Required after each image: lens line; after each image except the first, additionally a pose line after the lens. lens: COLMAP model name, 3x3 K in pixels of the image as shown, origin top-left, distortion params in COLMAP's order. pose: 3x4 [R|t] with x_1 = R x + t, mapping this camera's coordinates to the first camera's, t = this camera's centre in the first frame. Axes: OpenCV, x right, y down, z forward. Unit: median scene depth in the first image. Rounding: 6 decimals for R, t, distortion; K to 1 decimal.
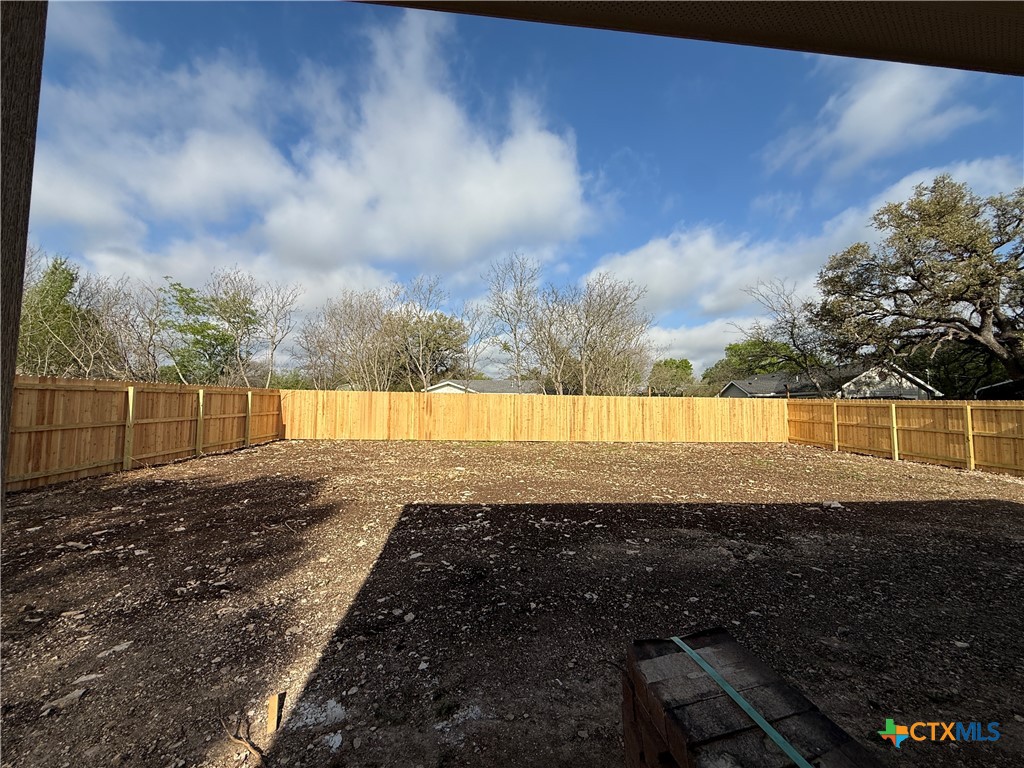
lens RADIAL K [[413.0, 0, 480.0], [0, 413.0, 381.7], [0, 0, 1]] dist [-0.001249, 0.000513]
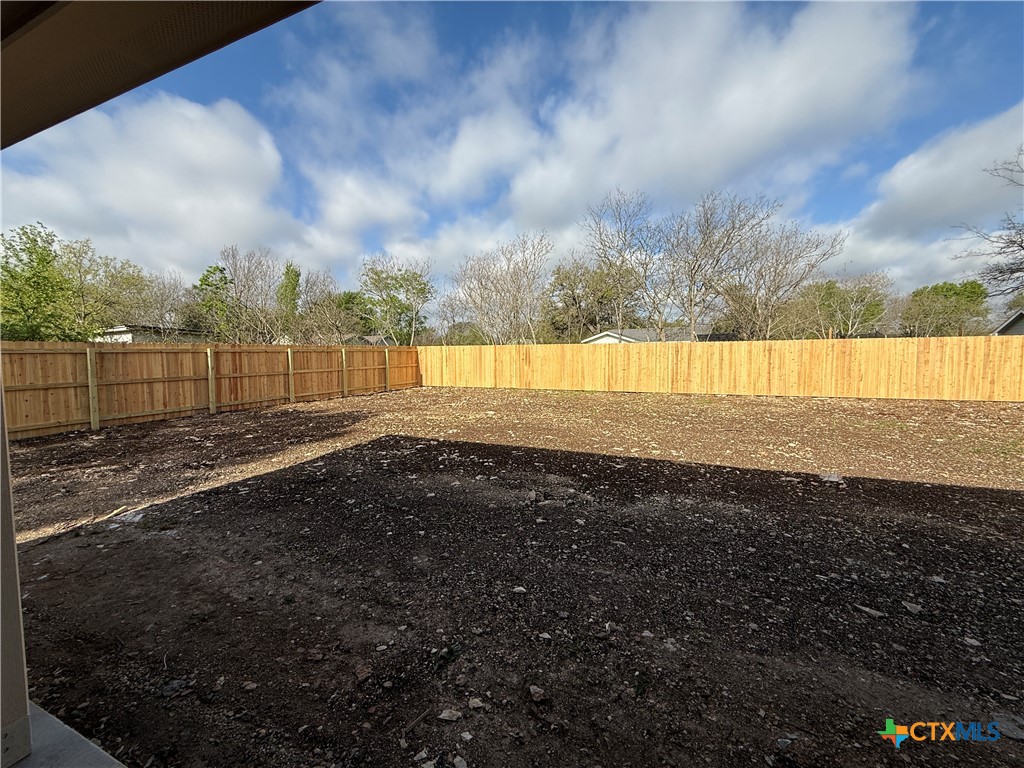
lens RADIAL K [[413.0, 0, 516.0], [0, 413.0, 381.8], [0, 0, 1]] dist [-0.001249, 0.000513]
pose [[0.875656, 0.009208, -0.482847, 0.380521], [0.046922, 0.993466, 0.104040, 0.009390], [0.480650, -0.113760, 0.869502, 0.045609]]
